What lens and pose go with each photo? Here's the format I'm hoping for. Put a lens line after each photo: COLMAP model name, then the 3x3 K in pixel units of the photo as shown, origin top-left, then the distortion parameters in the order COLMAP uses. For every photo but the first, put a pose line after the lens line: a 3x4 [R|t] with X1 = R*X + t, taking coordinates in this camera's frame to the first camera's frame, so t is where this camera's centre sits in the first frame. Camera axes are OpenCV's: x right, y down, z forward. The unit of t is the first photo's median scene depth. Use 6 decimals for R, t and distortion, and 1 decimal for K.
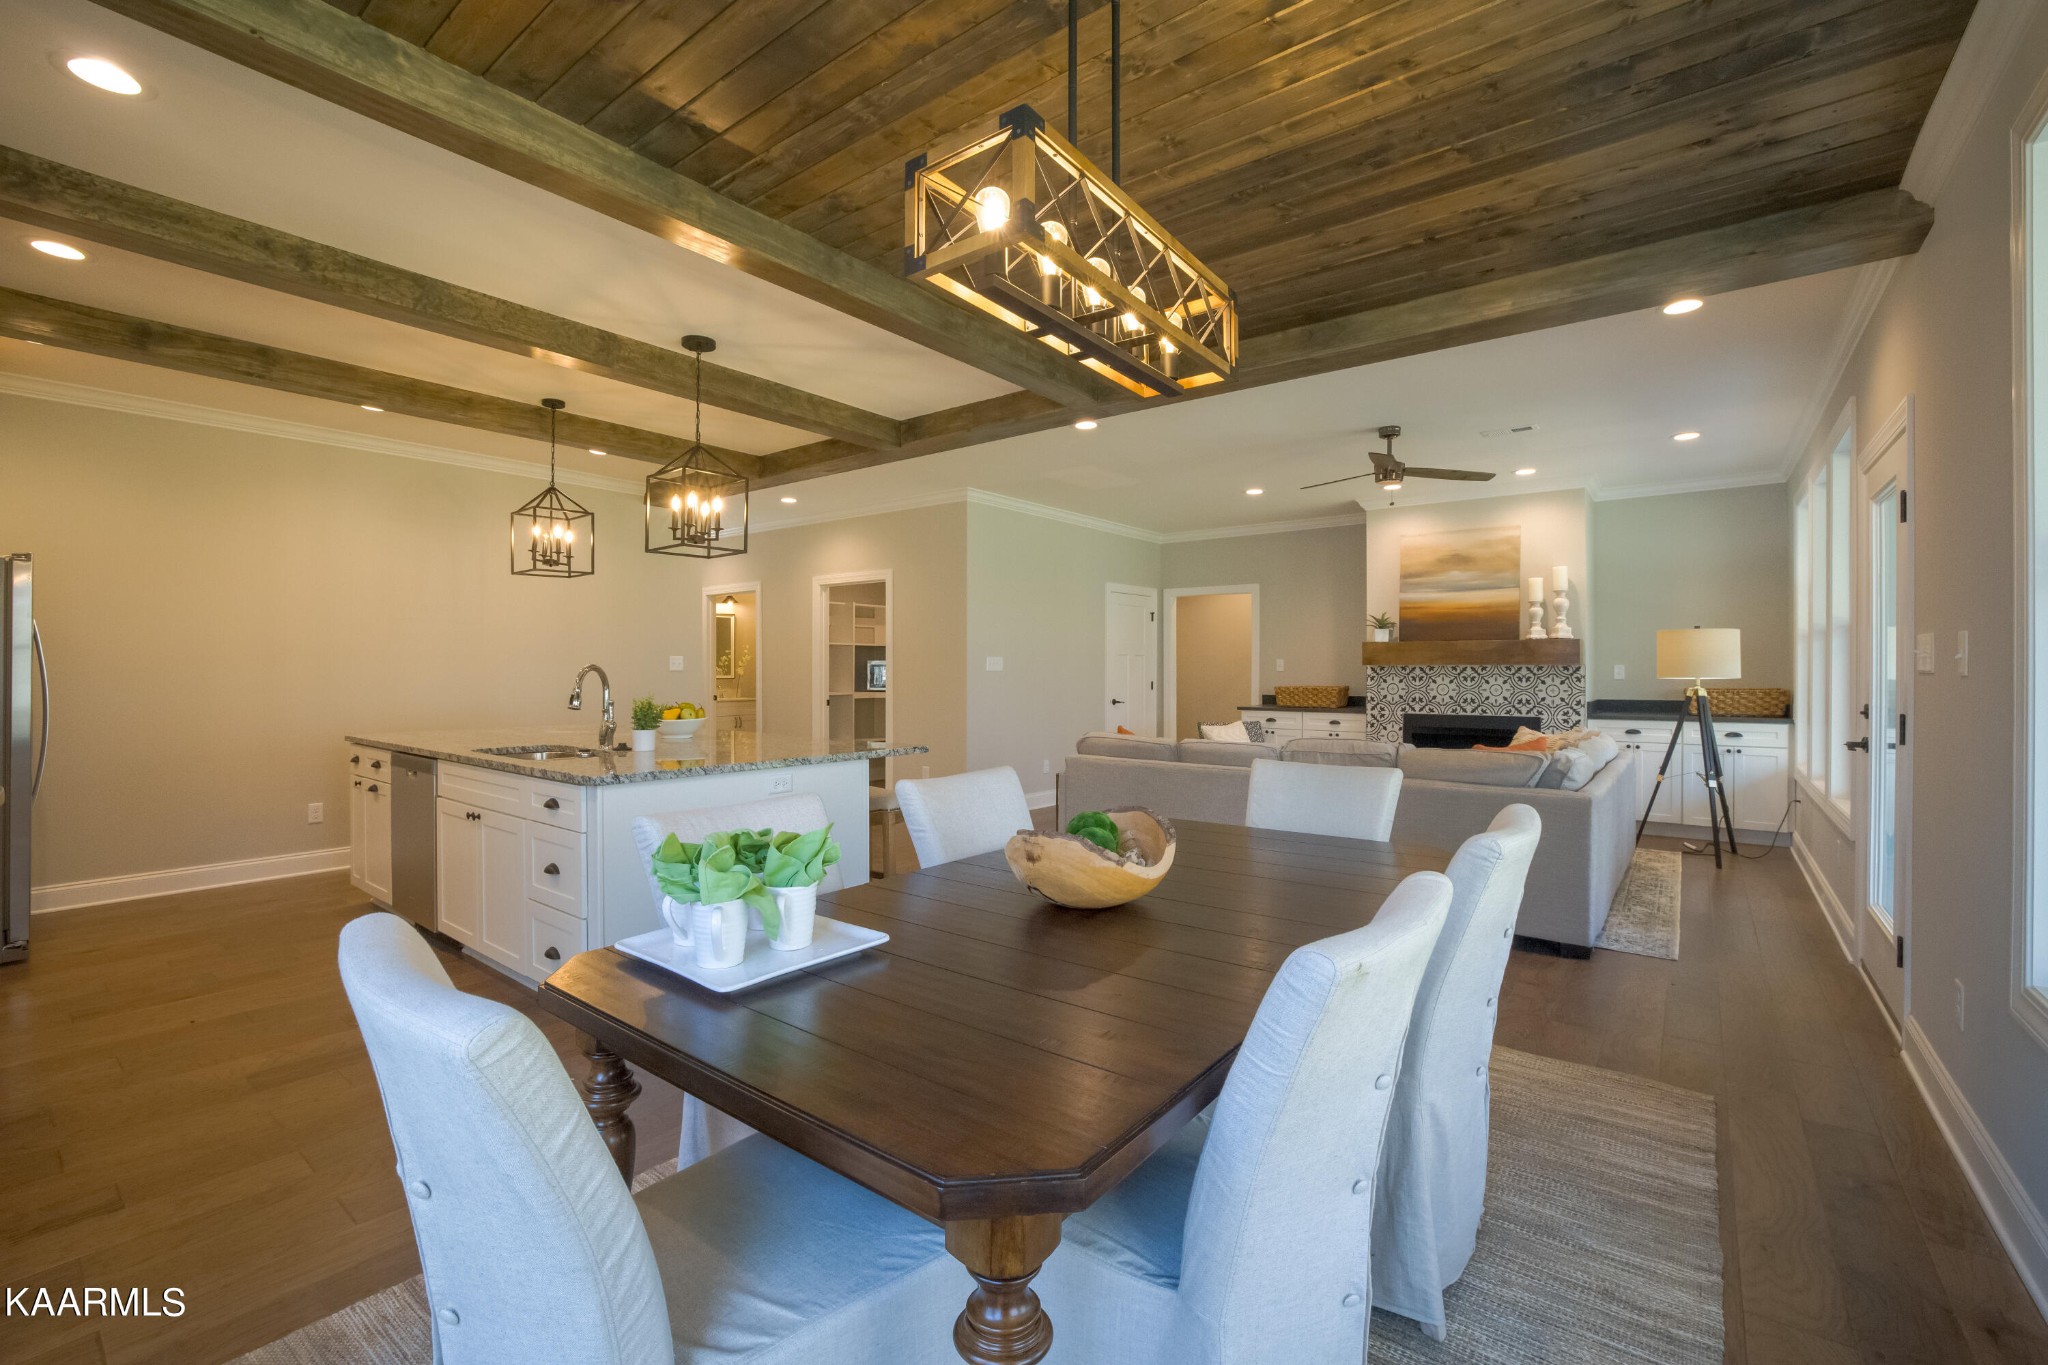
lens RADIAL K [[873.0, 0, 1027.8], [0, 873.0, 668.6], [0, 0, 1]] dist [-0.044946, 0.012995]
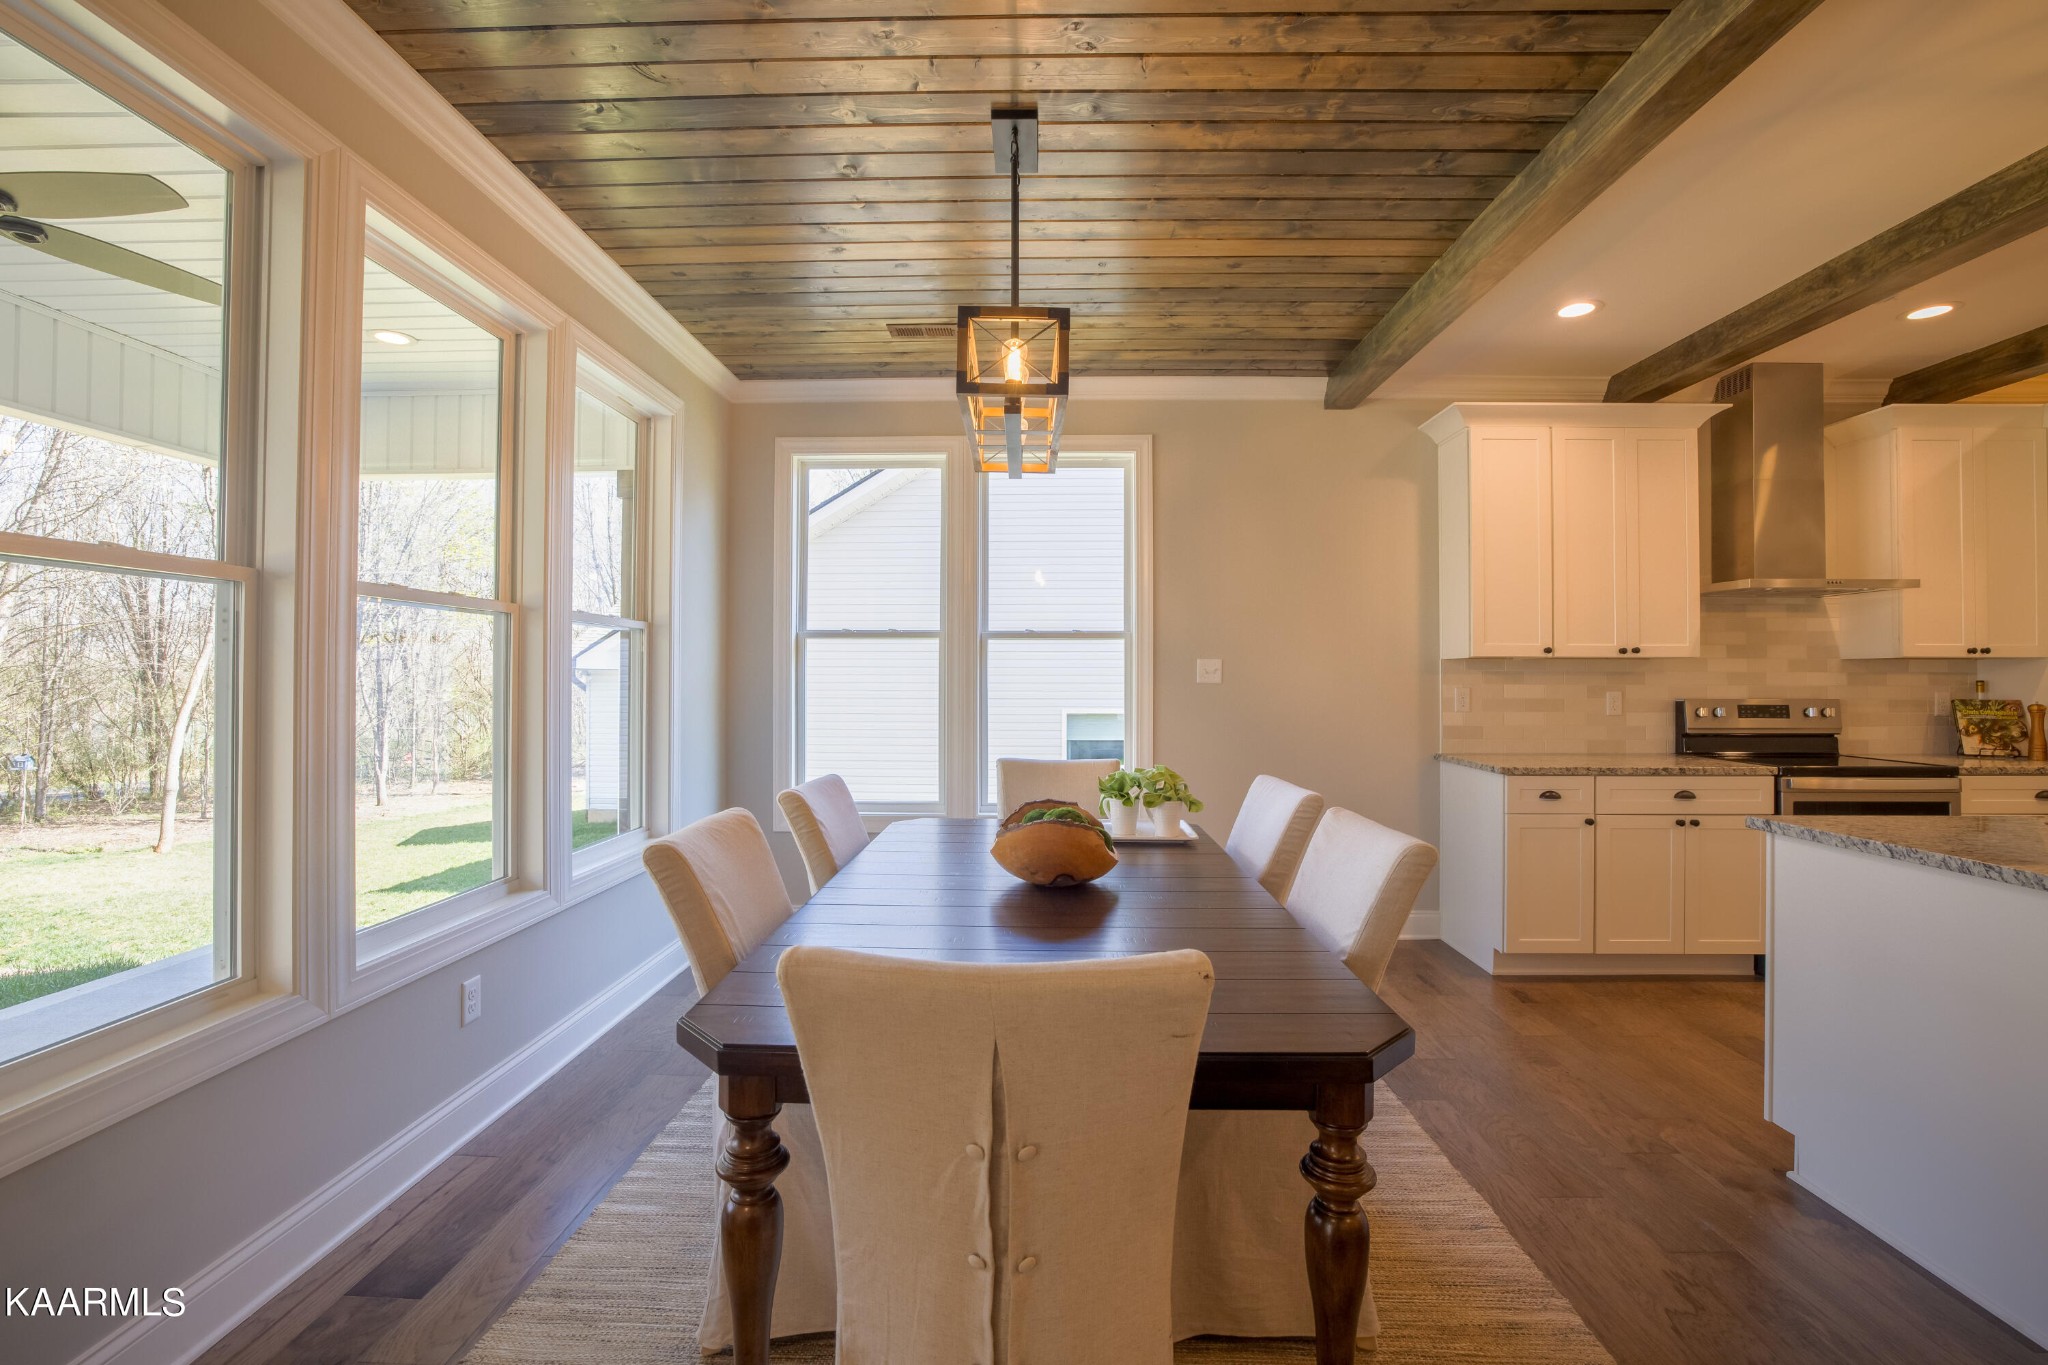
lens RADIAL K [[883.6, 0, 1021.6], [0, 883.6, 668.1], [0, 0, 1]] dist [-0.052066, 0.018277]
pose [[-0.809083, -0.008265, -0.587637, 0.309459], [-0.002165, 0.999936, -0.011084, -0.001273], [0.587691, -0.007696, -0.809049, 0.736865]]
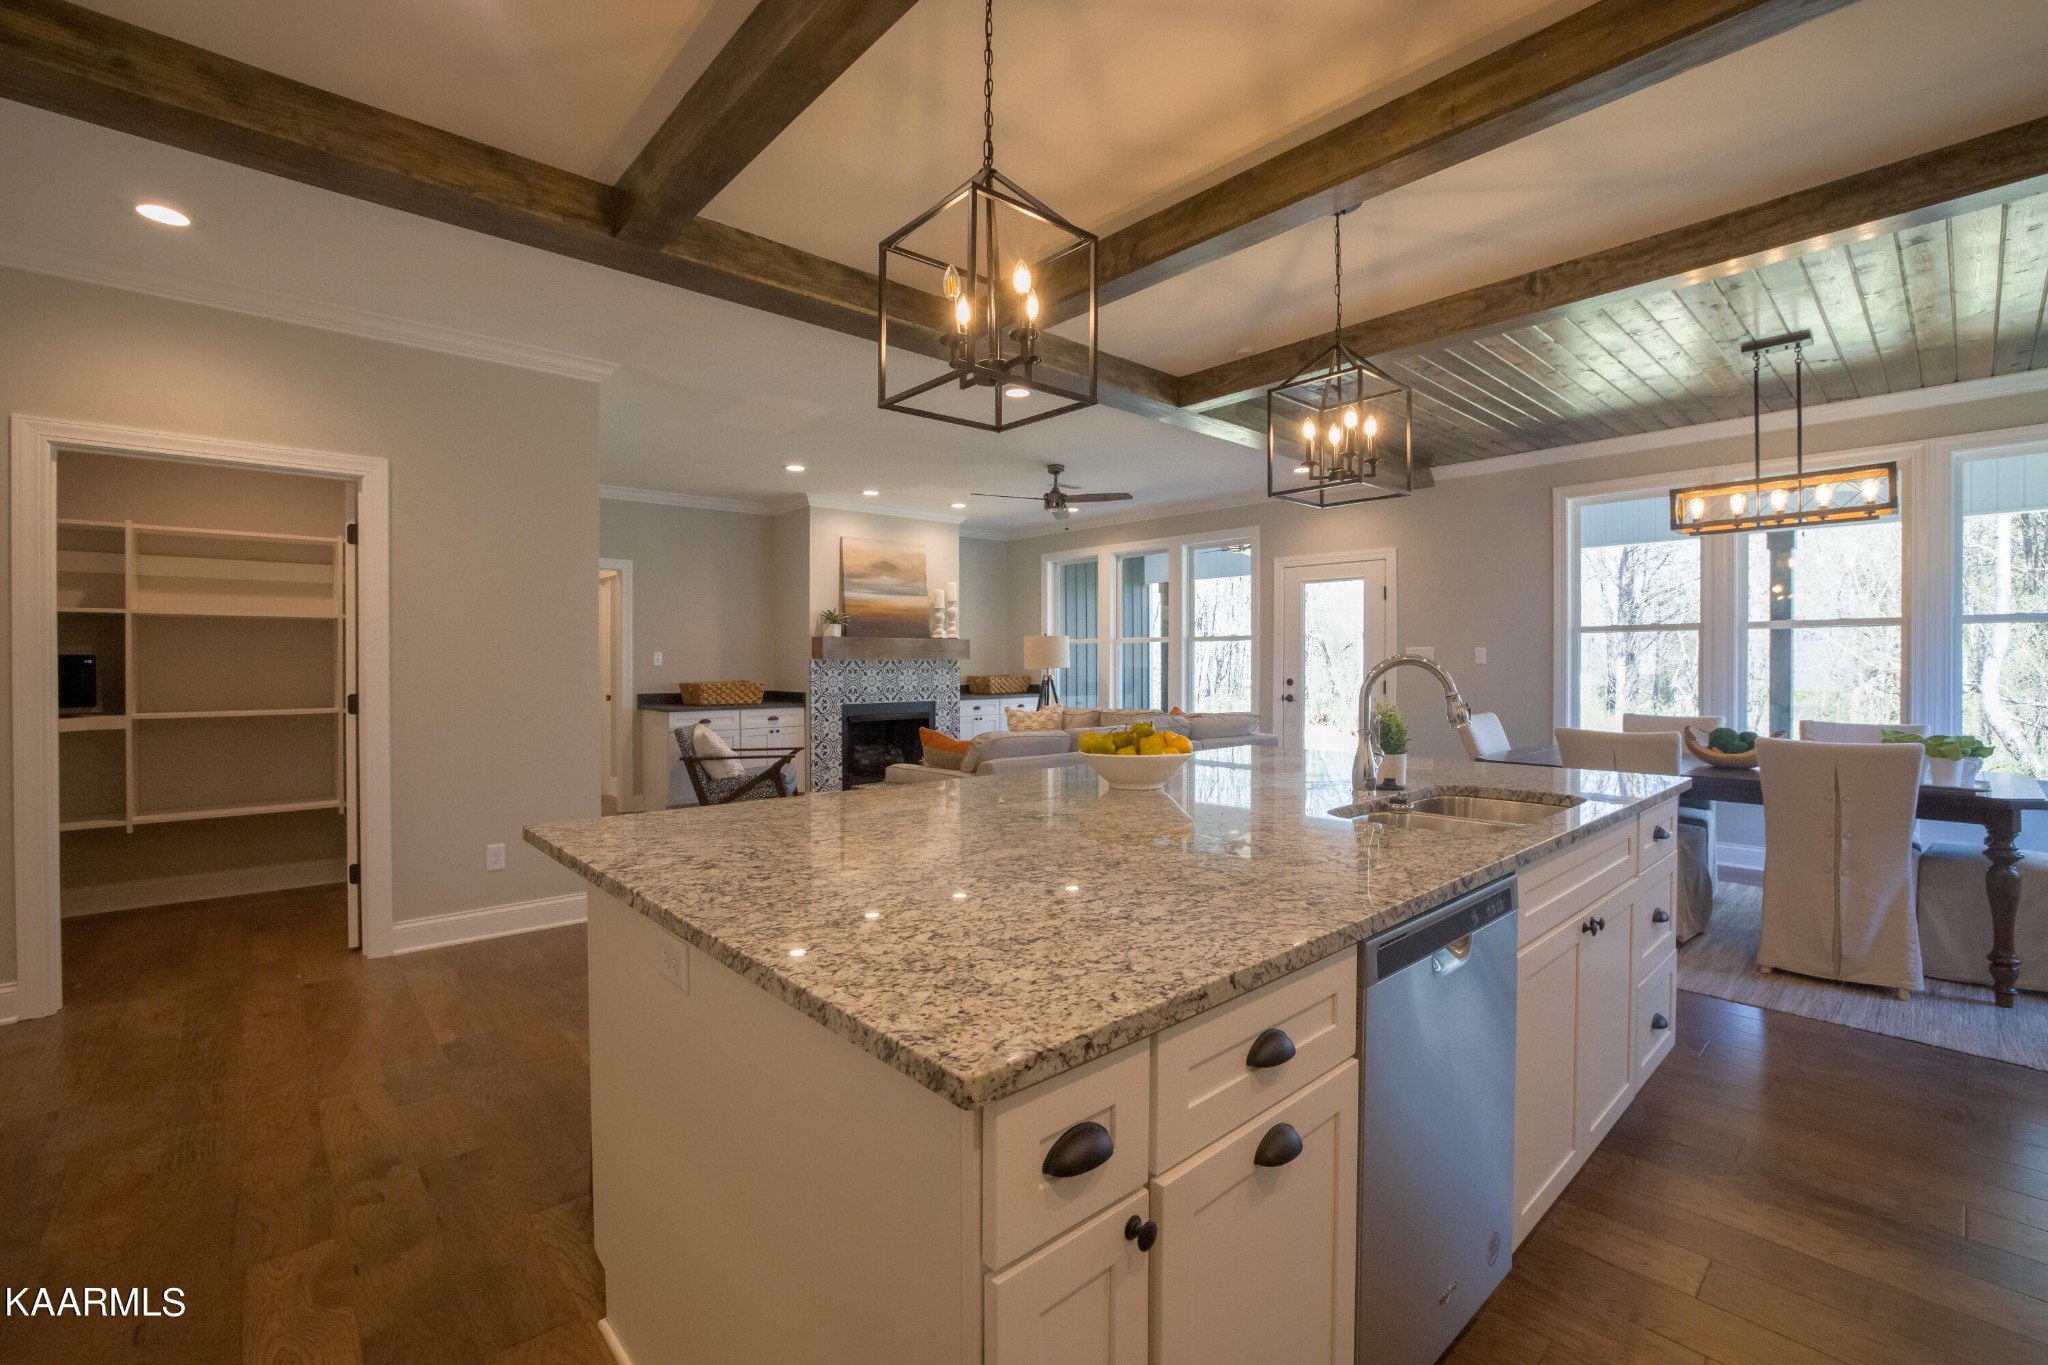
lens RADIAL K [[873.0, 0, 1027.8], [0, 873.0, 668.6], [0, 0, 1]] dist [-0.044946, 0.012995]
pose [[0.173393, -0.007890, 0.984821, -0.887655], [0.001937, 0.999969, 0.007670, 0.000004], [-0.984851, 0.000578, 0.173403, 0.906447]]
